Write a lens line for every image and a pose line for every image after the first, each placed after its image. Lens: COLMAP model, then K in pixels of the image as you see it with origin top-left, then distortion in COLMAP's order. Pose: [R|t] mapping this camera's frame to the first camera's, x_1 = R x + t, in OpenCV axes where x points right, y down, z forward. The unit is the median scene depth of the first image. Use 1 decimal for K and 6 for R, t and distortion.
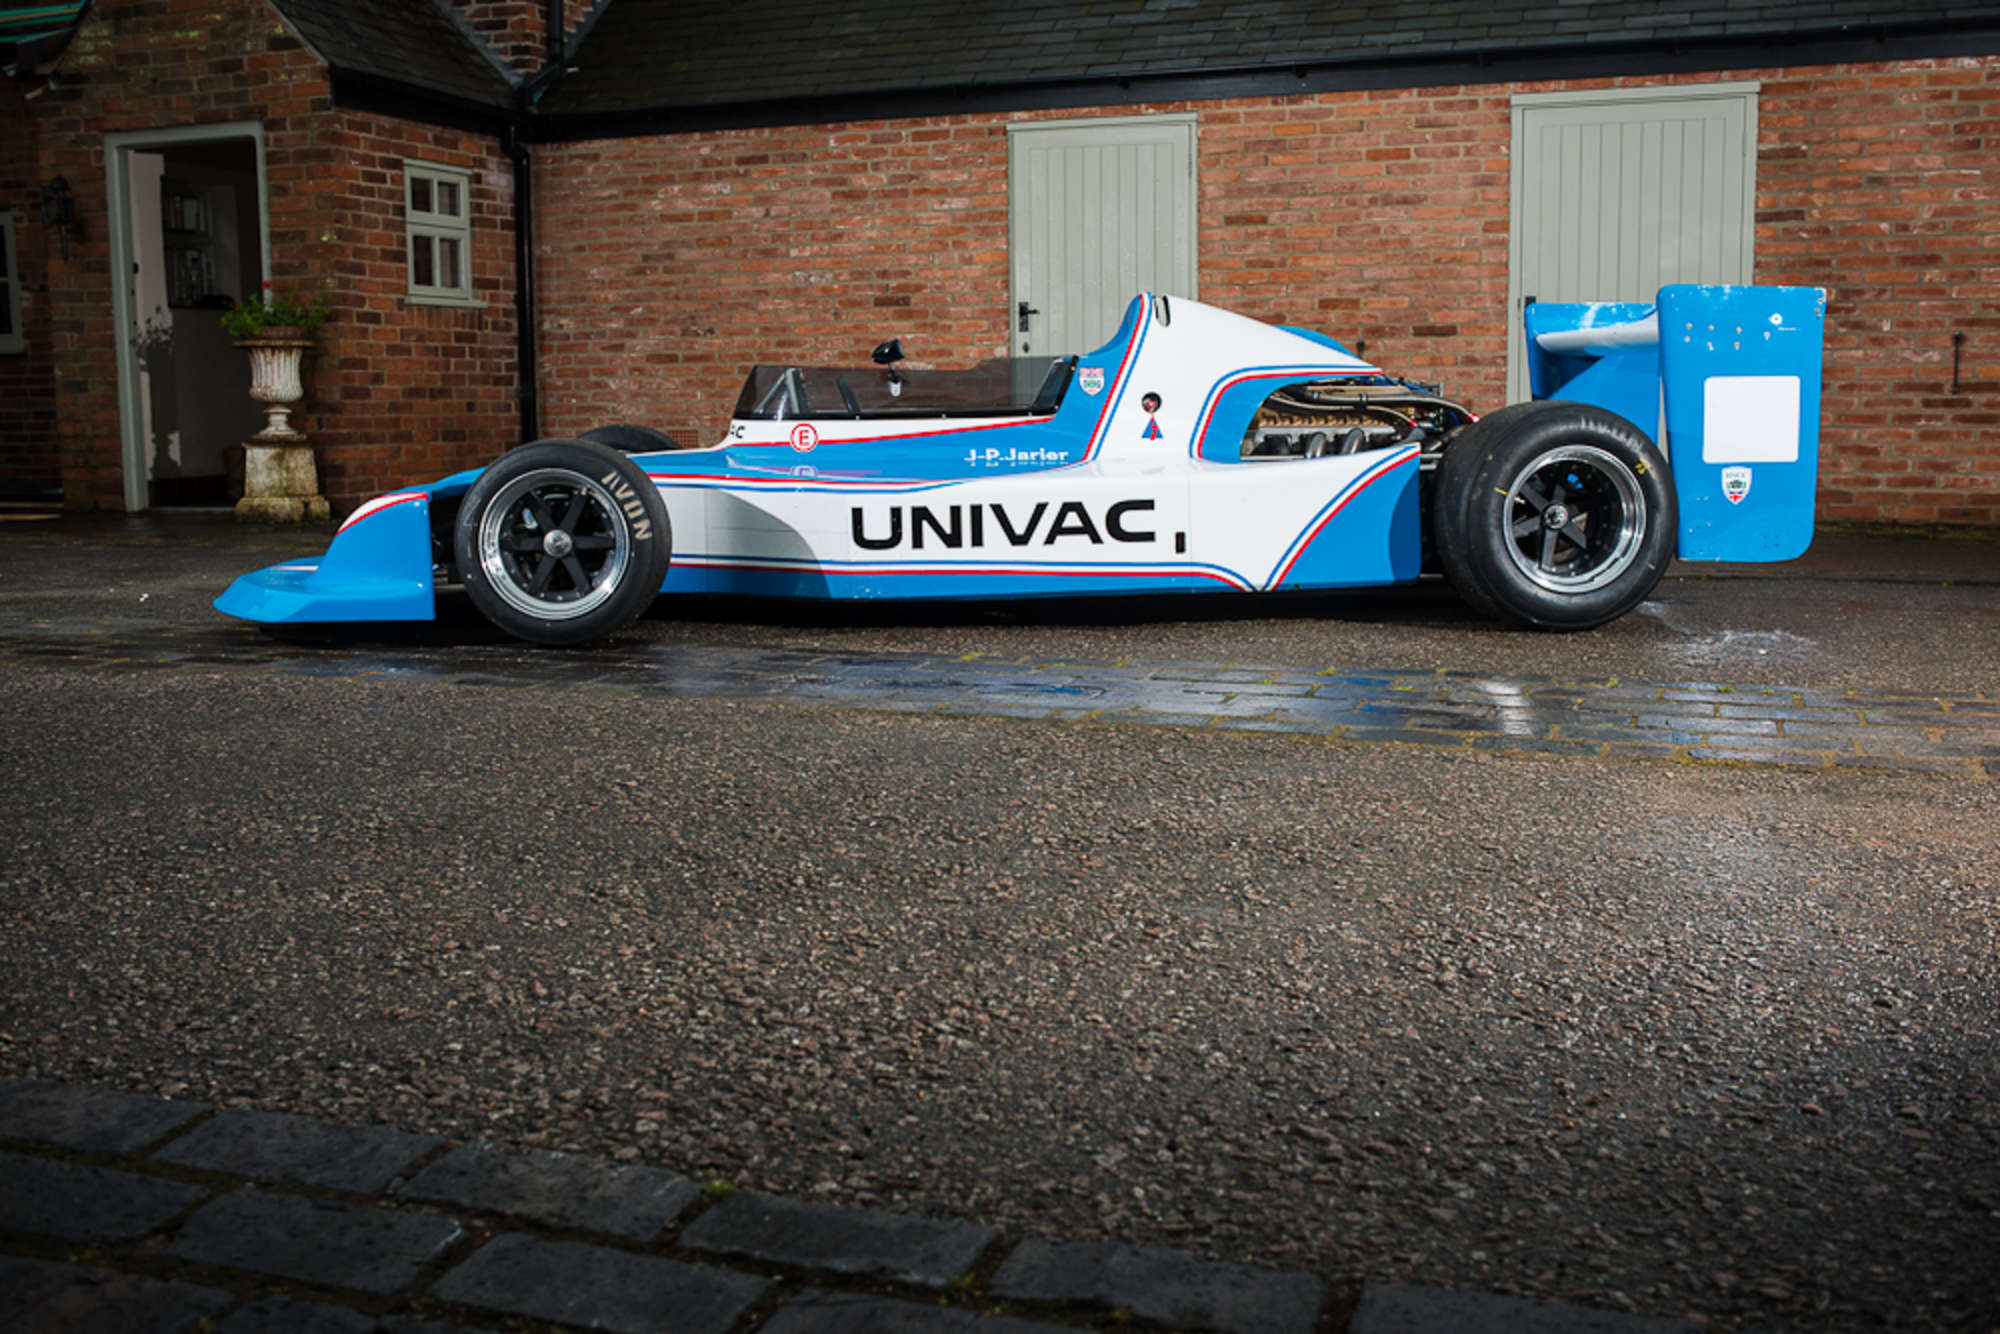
lens RADIAL K [[2054.1, 0, 1007.5], [0, 2054.1, 675.8], [0, 0, 1]] dist [-0.040412, 0.000000]
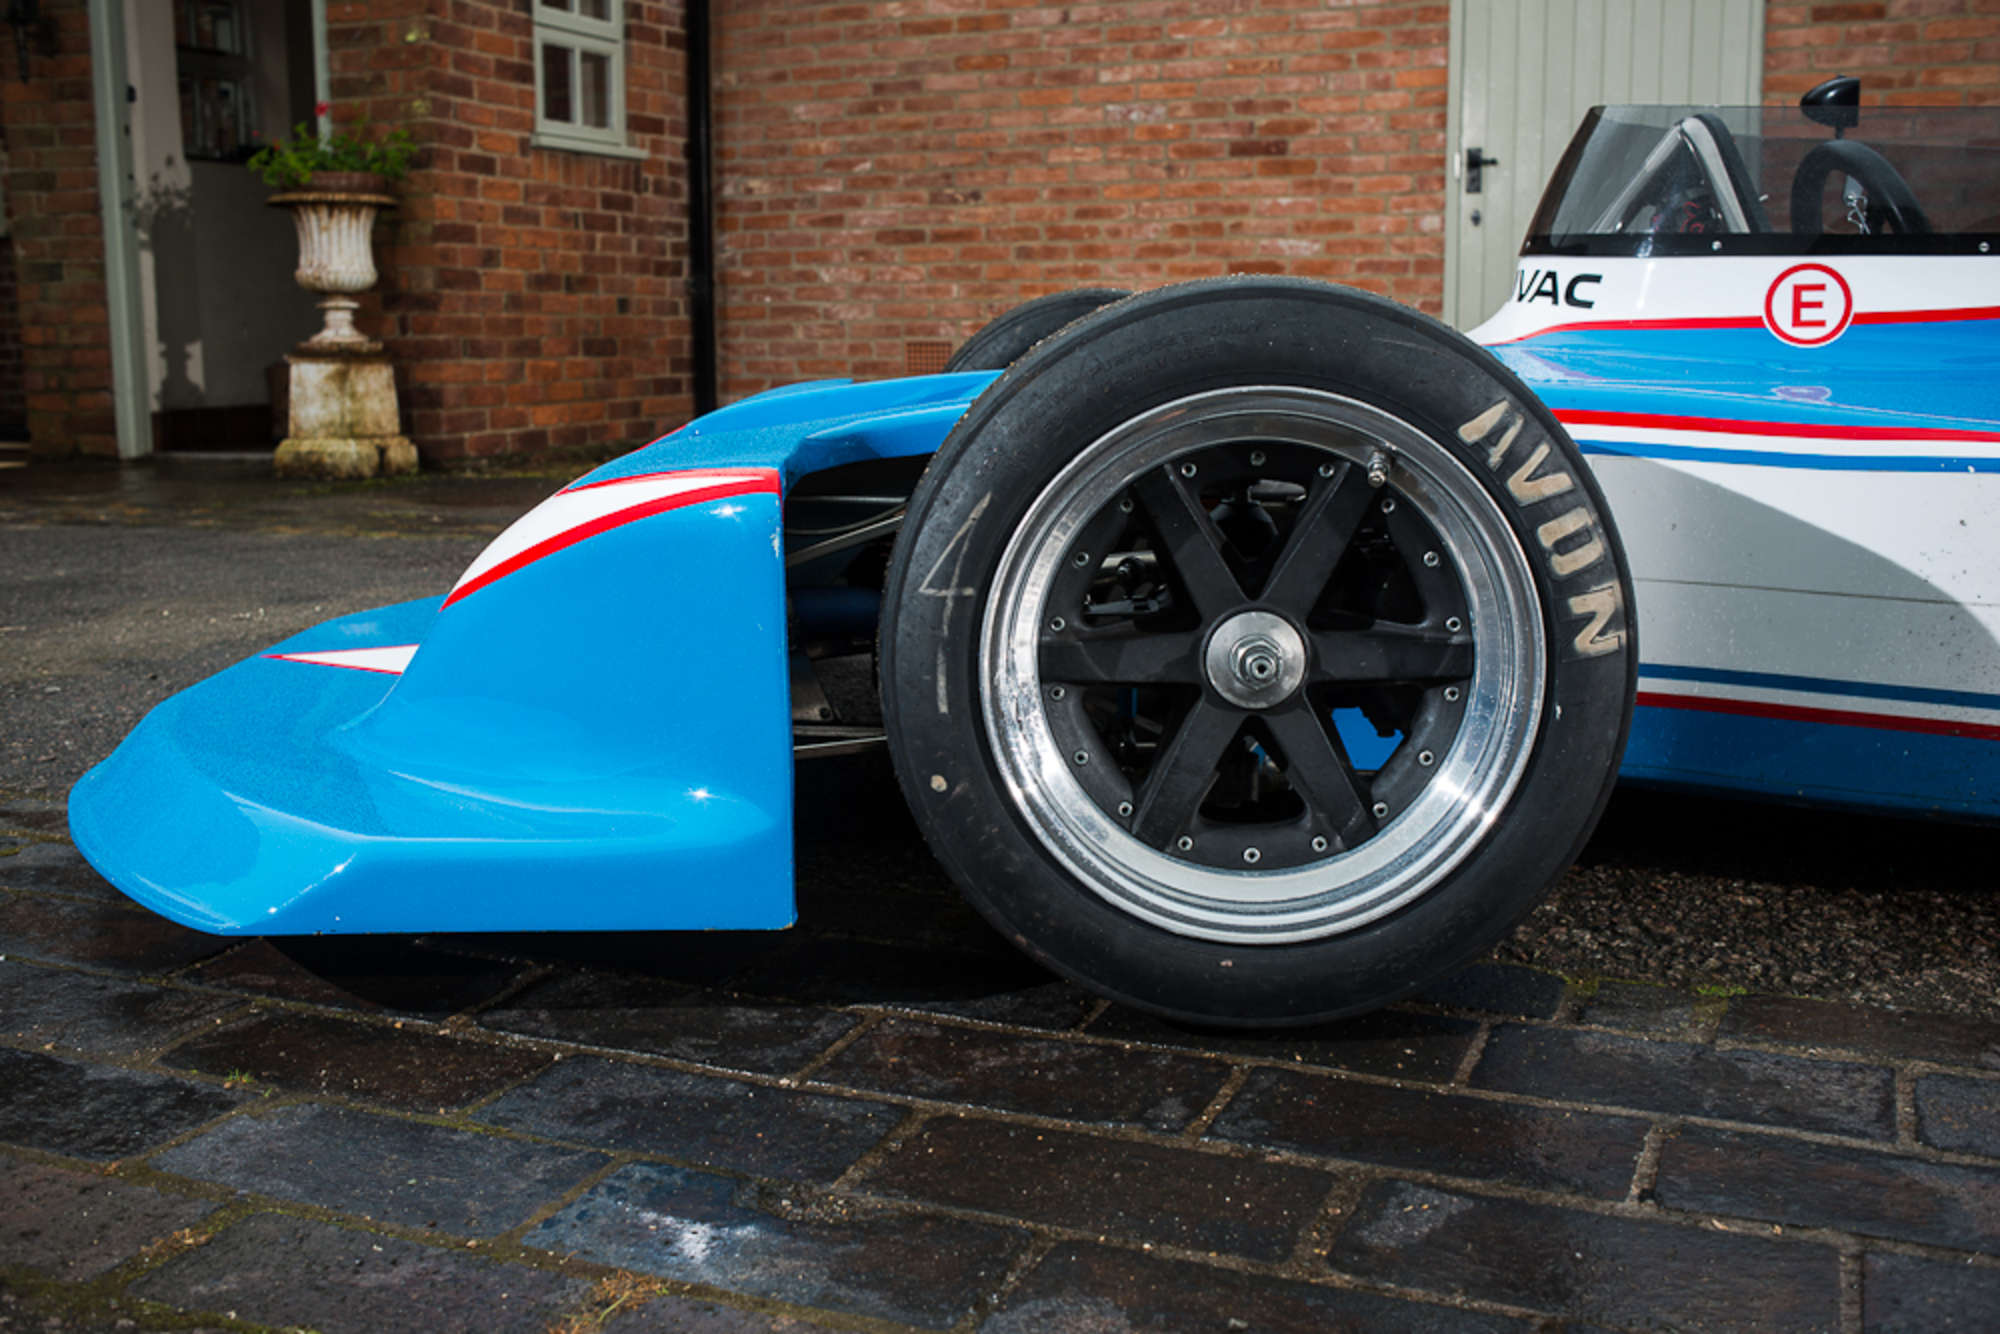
lens RADIAL K [[2054.1, 0, 998.6], [0, 2054.1, 662.9], [0, 0, 1]] dist [-0.040412, 0.000000]
pose [[0.999065, 0.010555, -0.041933, -0.120041], [-0.009487, 0.999628, 0.025588, -0.035114], [0.042188, -0.025166, 0.998793, 0.359351]]
